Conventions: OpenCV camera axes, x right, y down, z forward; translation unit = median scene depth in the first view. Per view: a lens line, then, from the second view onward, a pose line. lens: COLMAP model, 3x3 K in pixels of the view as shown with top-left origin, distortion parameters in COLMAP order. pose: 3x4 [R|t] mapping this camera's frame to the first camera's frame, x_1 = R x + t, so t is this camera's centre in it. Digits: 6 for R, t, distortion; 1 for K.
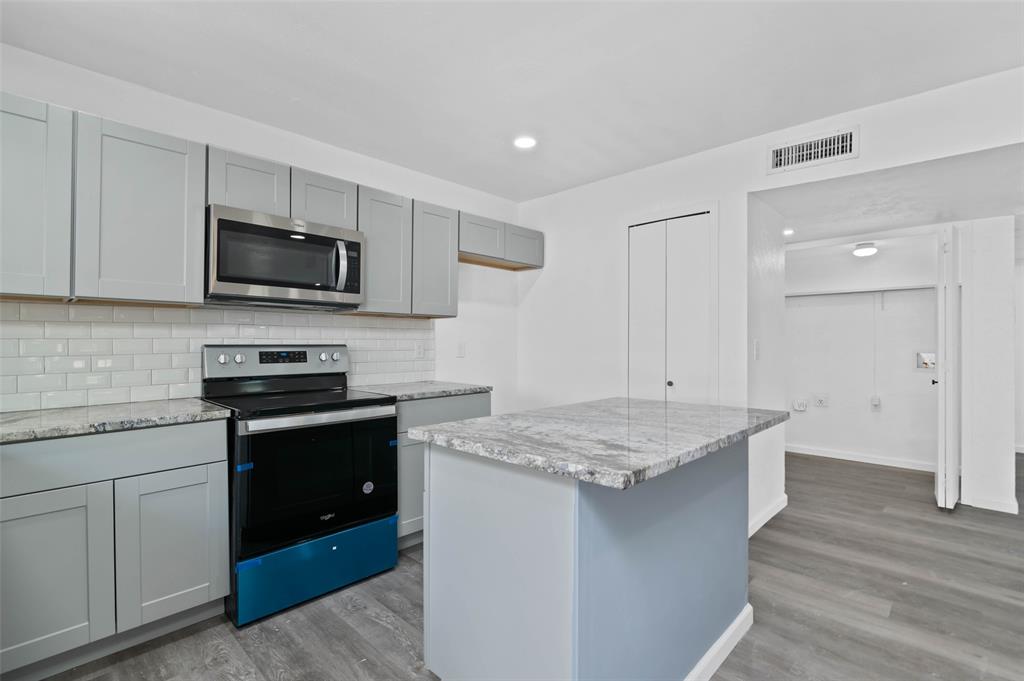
lens RADIAL K [[487.4, 0, 512.0], [0, 487.4, 340.5], [0, 0, 1]] dist [-0.008440, -0.000460]
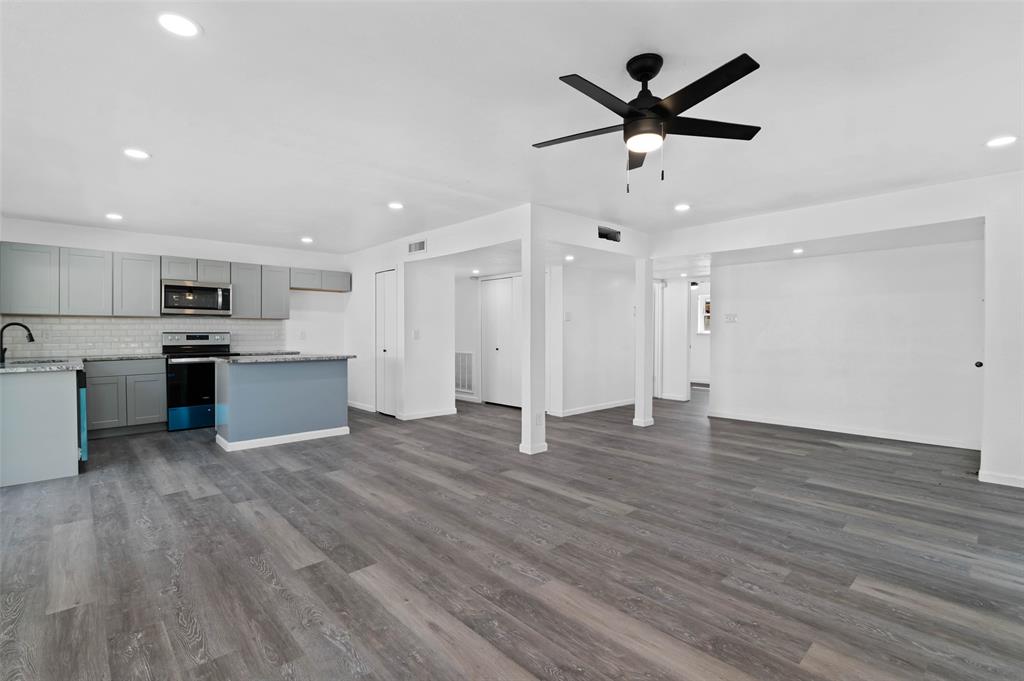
lens RADIAL K [[487.4, 0, 512.0], [0, 487.4, 340.5], [0, 0, 1]] dist [-0.008440, -0.000460]
pose [[0.997864, -0.002079, -0.065288, 1.270886], [0.003343, 0.999809, 0.019256, 0.008618], [0.065236, -0.019433, 0.997681, -1.327535]]
